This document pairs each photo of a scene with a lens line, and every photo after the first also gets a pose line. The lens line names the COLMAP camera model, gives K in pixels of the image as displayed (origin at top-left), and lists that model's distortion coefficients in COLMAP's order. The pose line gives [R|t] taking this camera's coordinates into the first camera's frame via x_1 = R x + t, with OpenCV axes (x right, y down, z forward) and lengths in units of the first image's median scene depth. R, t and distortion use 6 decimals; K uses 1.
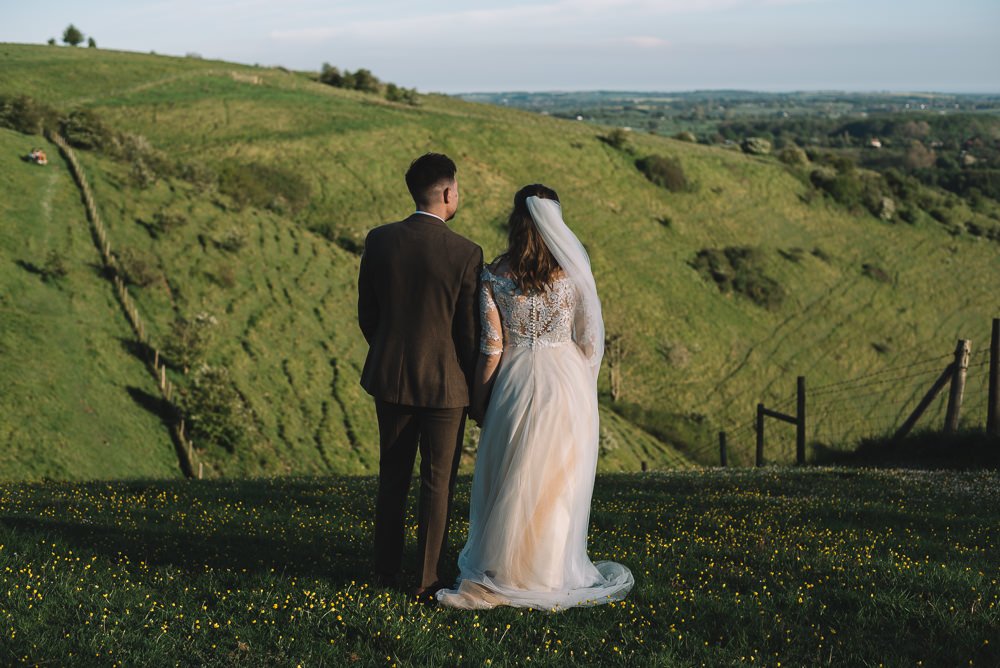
lens RADIAL K [[1494.3, 0, 499.1], [0, 1494.3, 333.0], [0, 0, 1]] dist [-0.060426, 0.000000]
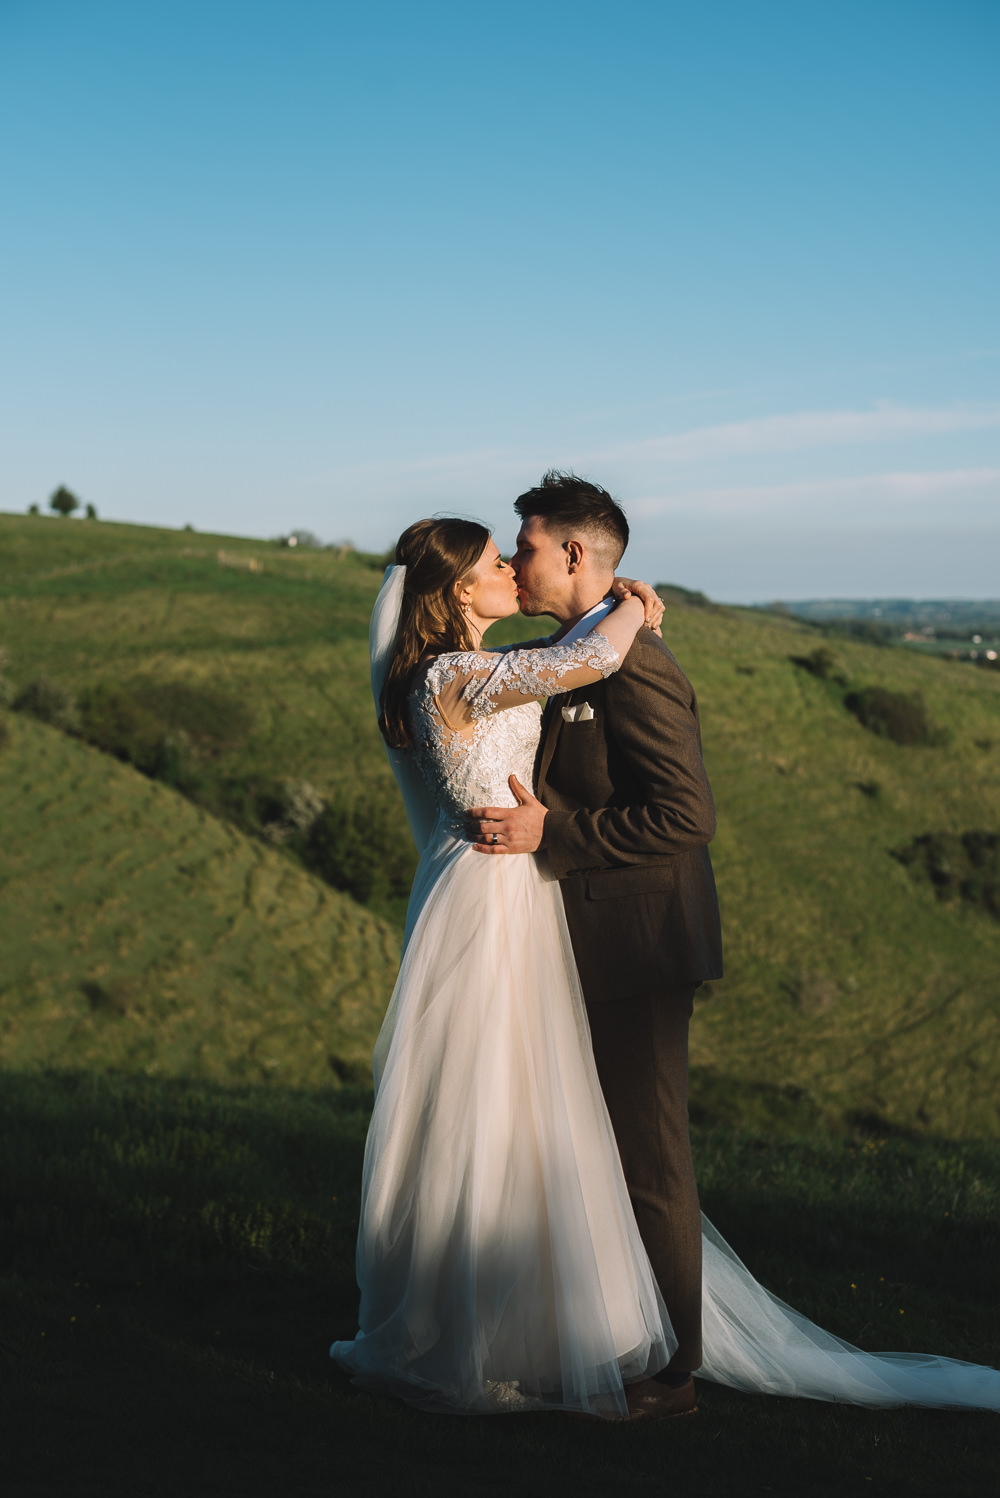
lens RADIAL K [[2238.4, 0, 501.1], [0, 2238.4, 749.8], [0, 0, 1]] dist [-0.060426, 0.000000]
pose [[0.986952, 0.023716, -0.159260, 0.127958], [-0.038179, 0.995355, -0.088374, 0.000250], [0.156424, 0.093301, 0.983273, 0.024349]]
